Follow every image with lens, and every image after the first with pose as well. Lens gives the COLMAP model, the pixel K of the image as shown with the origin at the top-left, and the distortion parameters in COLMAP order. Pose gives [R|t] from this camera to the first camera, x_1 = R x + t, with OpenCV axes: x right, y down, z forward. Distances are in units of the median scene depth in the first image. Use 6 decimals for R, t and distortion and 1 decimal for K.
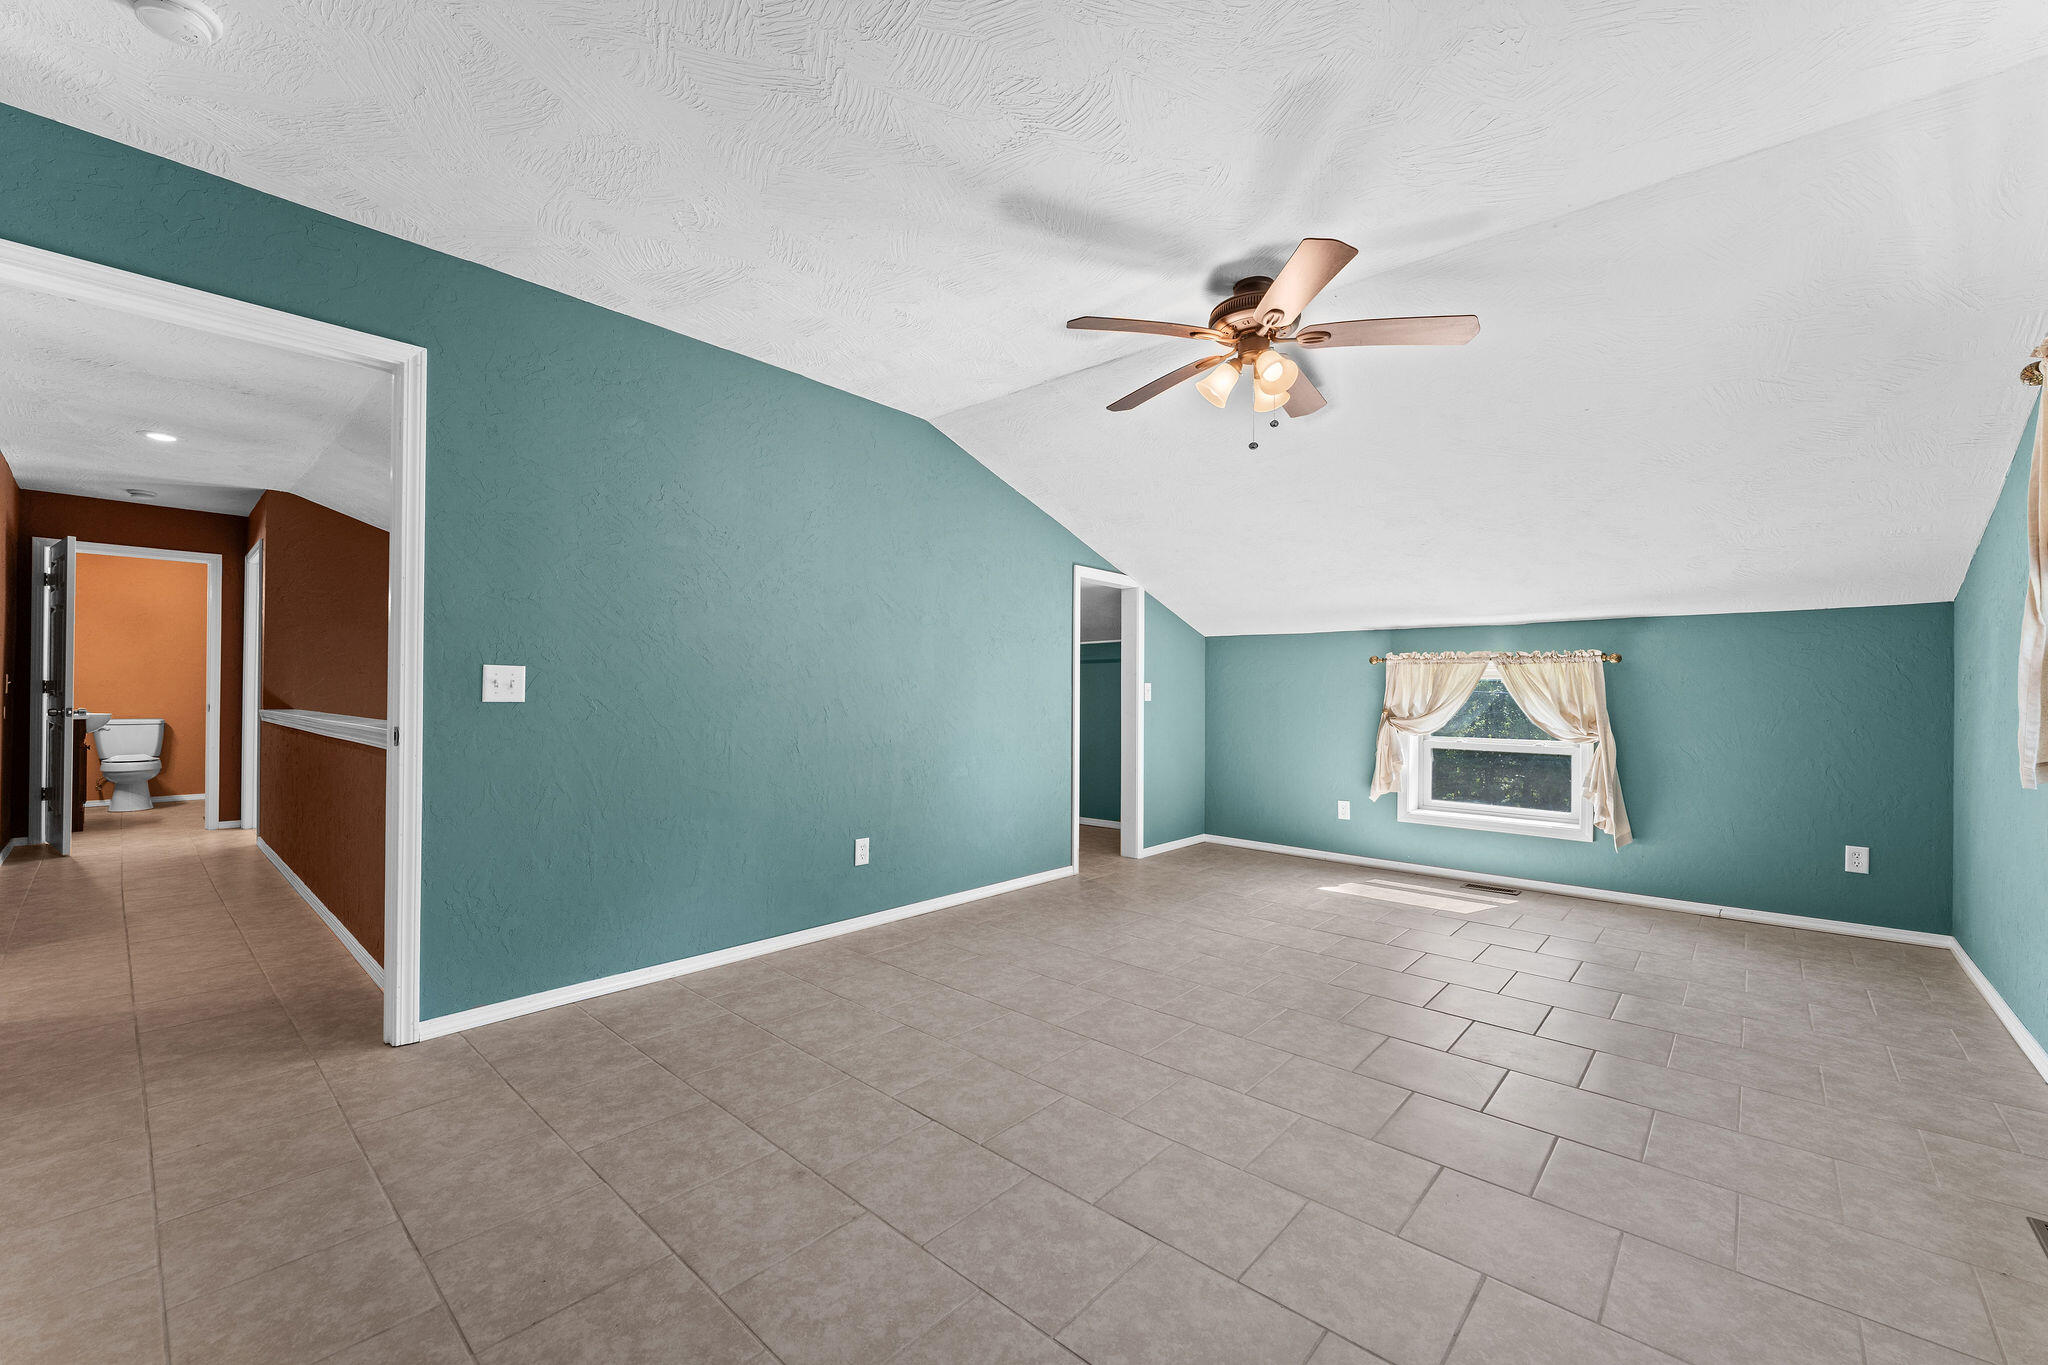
lens RADIAL K [[812.8, 0, 1008.4], [0, 812.8, 700.0], [0, 0, 1]] dist [0.000156, -0.000049]
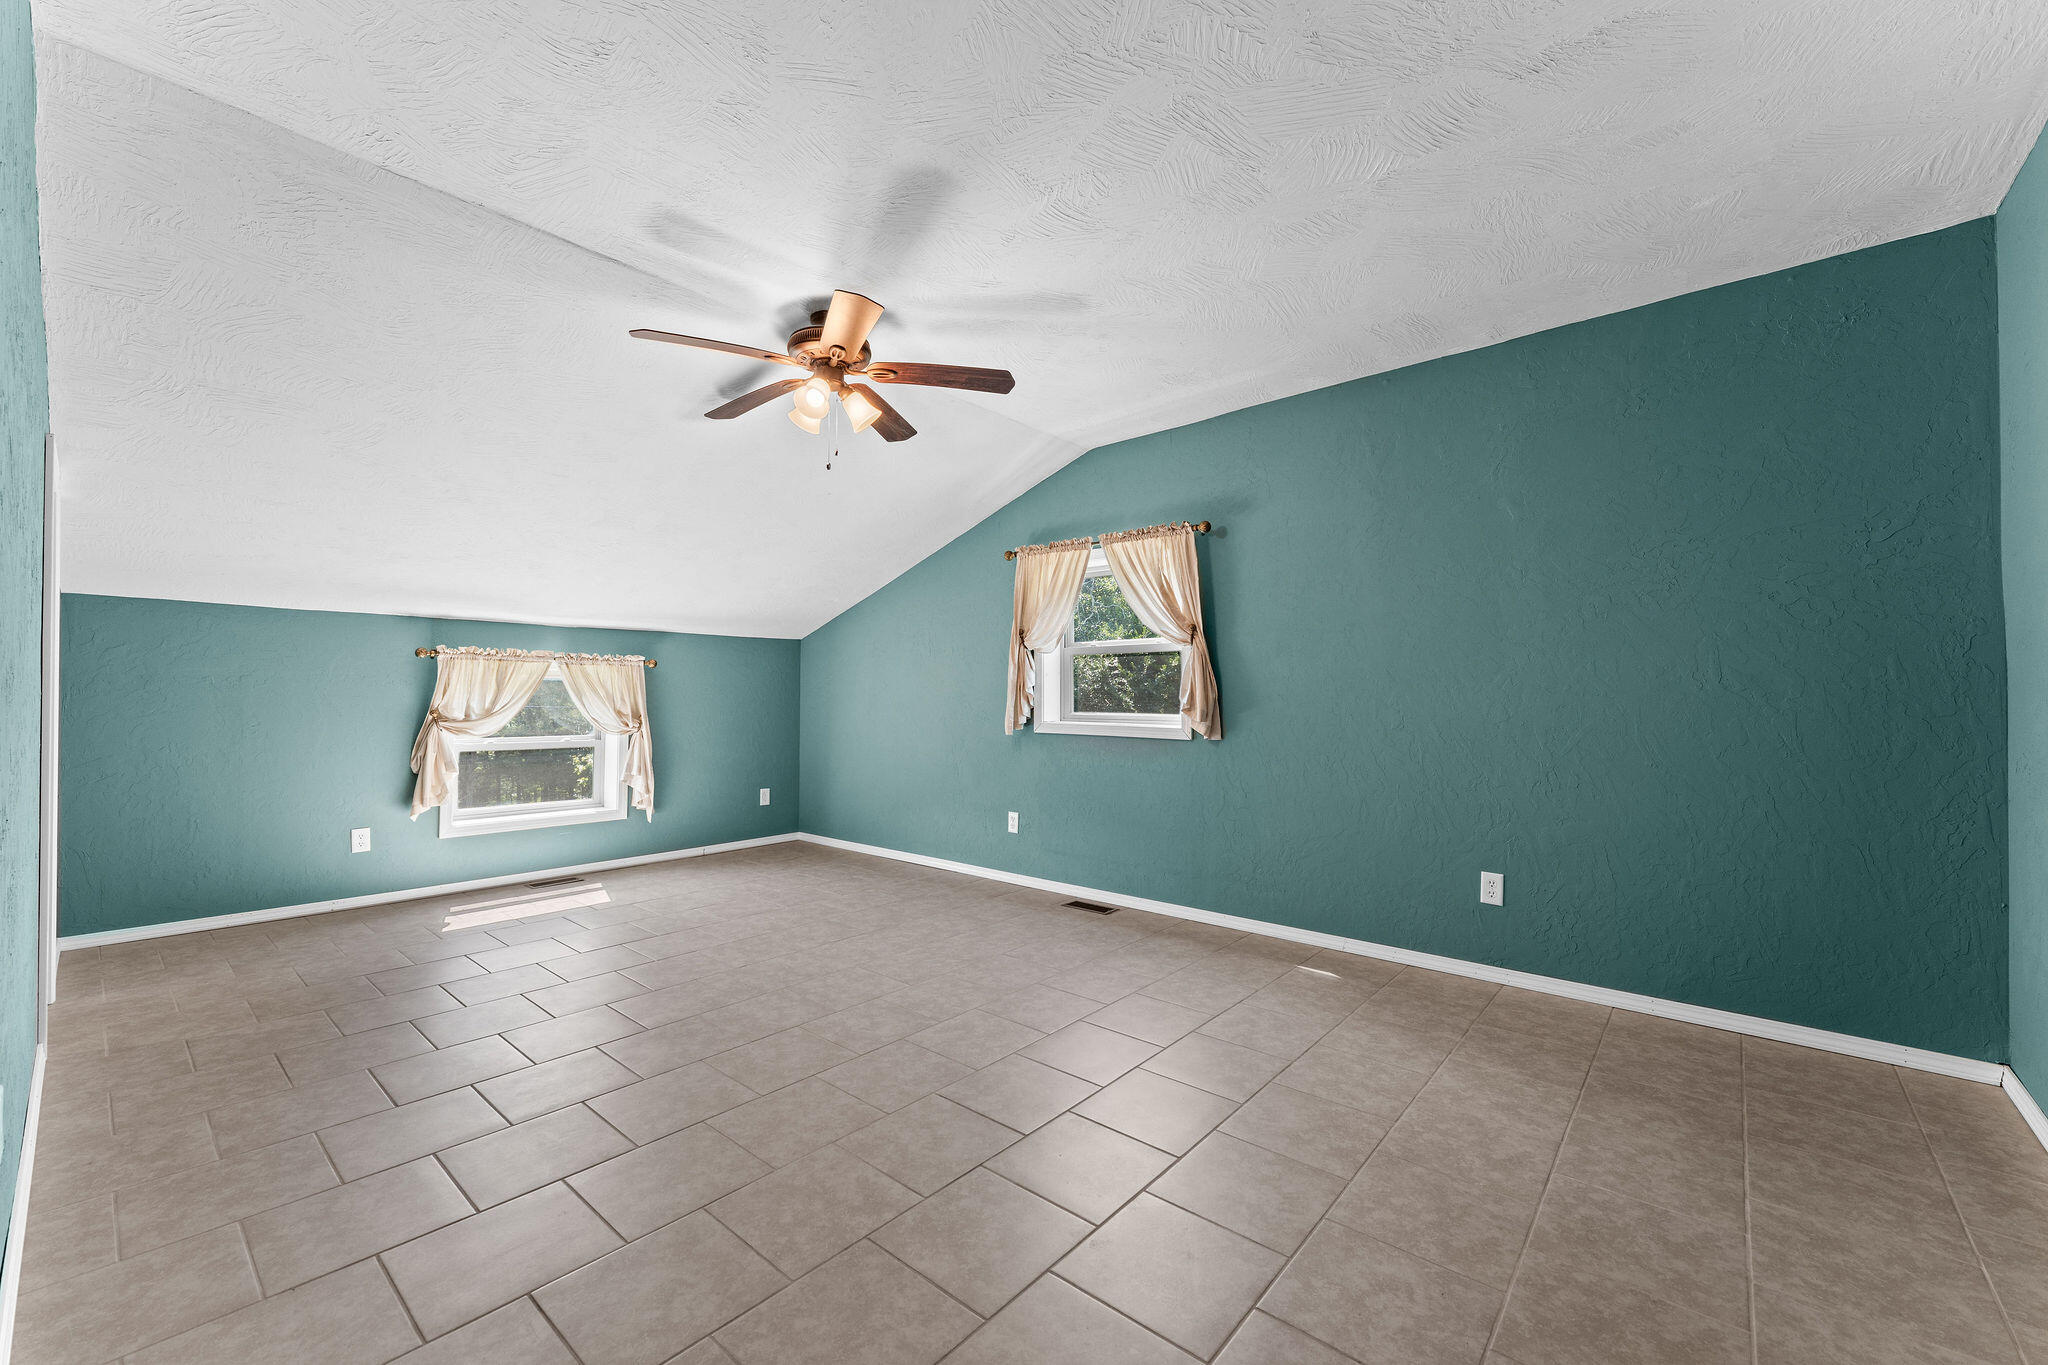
lens RADIAL K [[812.8, 0, 1024.1], [0, 812.8, 703.2], [0, 0, 1]] dist [0.000156, -0.000049]
pose [[-0.026370, -0.017008, 0.999508, -0.457392], [0.007161, 0.999826, 0.017202, -0.007916], [-0.999627, 0.007611, -0.026244, 0.445075]]
